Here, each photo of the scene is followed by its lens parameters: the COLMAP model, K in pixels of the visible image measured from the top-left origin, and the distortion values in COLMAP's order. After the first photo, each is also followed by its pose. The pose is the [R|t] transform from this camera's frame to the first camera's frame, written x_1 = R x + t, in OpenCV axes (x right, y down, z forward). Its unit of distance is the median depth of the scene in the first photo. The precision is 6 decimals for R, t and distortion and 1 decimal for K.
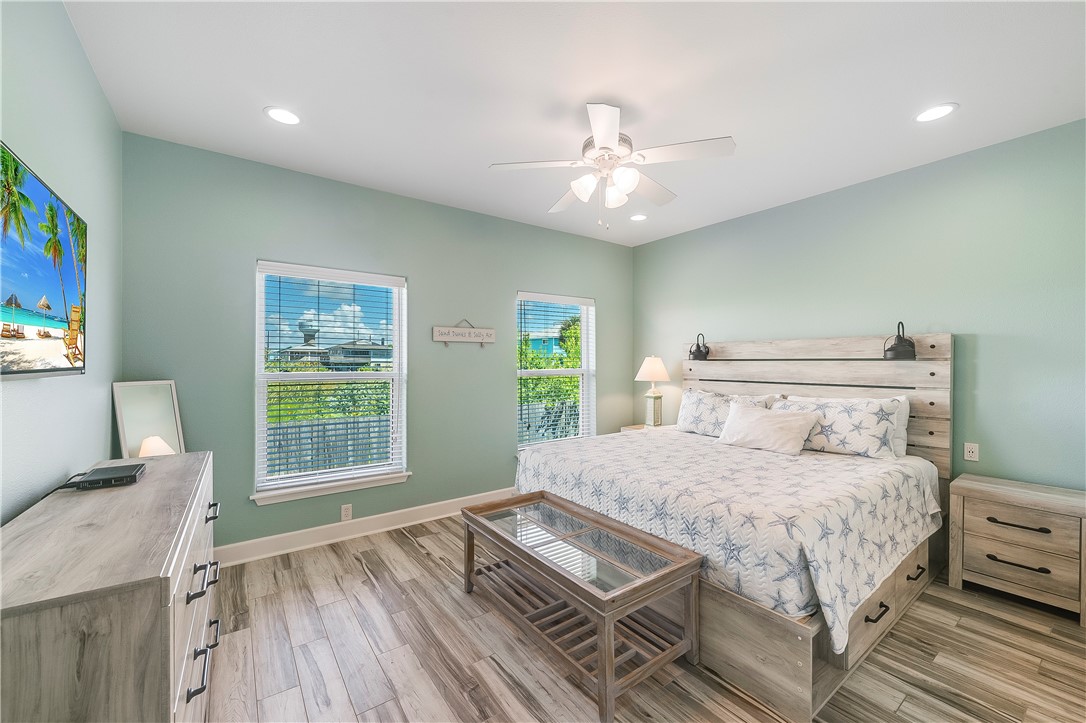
lens RADIAL K [[427.6, 0, 546.0], [0, 427.6, 362.2], [0, 0, 1]] dist [0.008840, -0.000912]
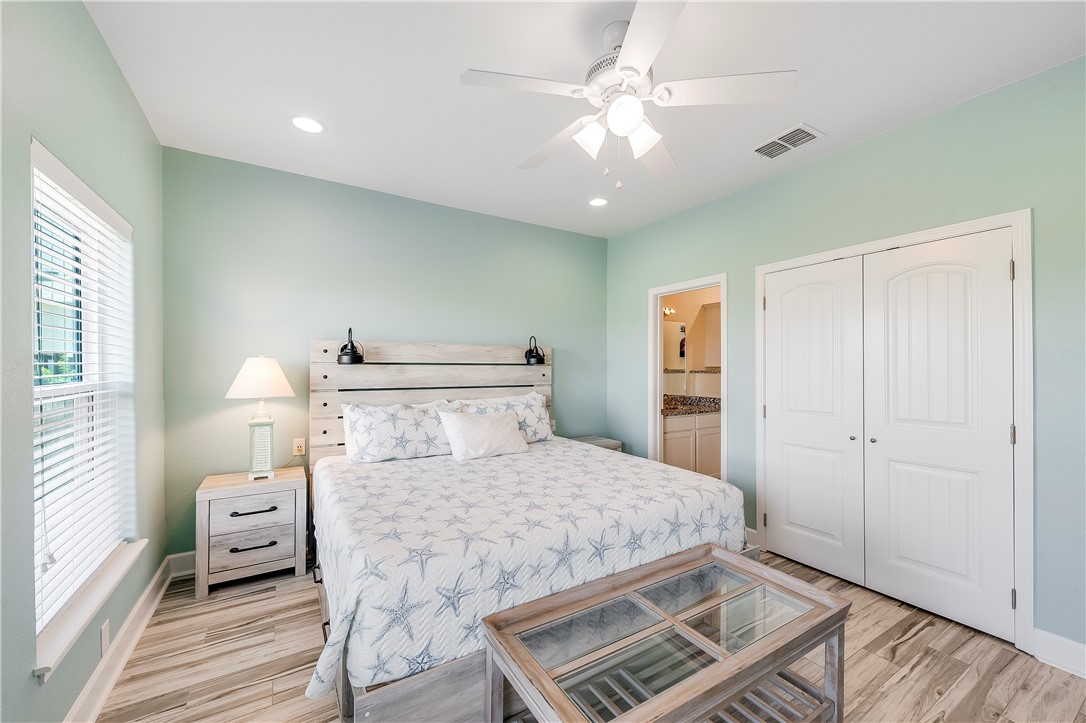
lens RADIAL K [[427.6, 0, 541.4], [0, 427.6, 364.1], [0, 0, 1]] dist [0.008840, -0.000912]
pose [[0.083745, 0.005822, 0.996470, -0.498252], [-0.003113, 0.999980, -0.005581, -0.000595], [-0.996482, -0.002635, 0.083761, 0.864378]]
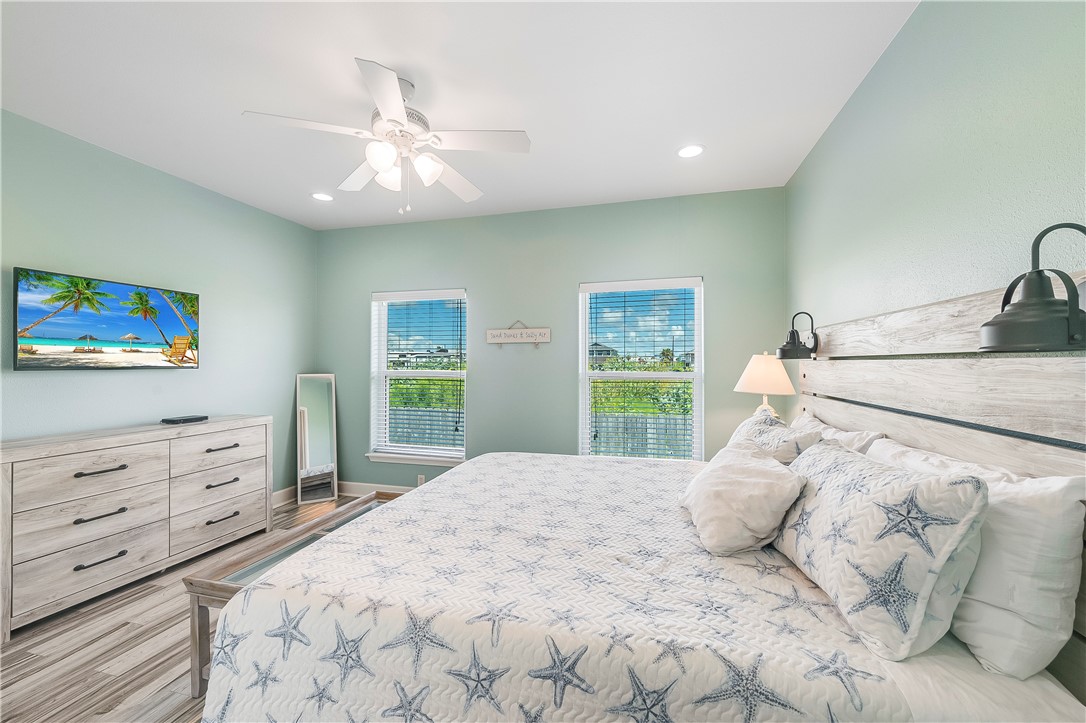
lens RADIAL K [[427.6, 0, 547.6], [0, 427.6, 364.4], [0, 0, 1]] dist [0.008840, -0.000912]
pose [[0.631587, 0.001994, -0.775302, 0.835966], [0.000467, 0.999996, 0.002953, 0.000611], [0.775305, -0.002227, 0.631583, 0.542434]]
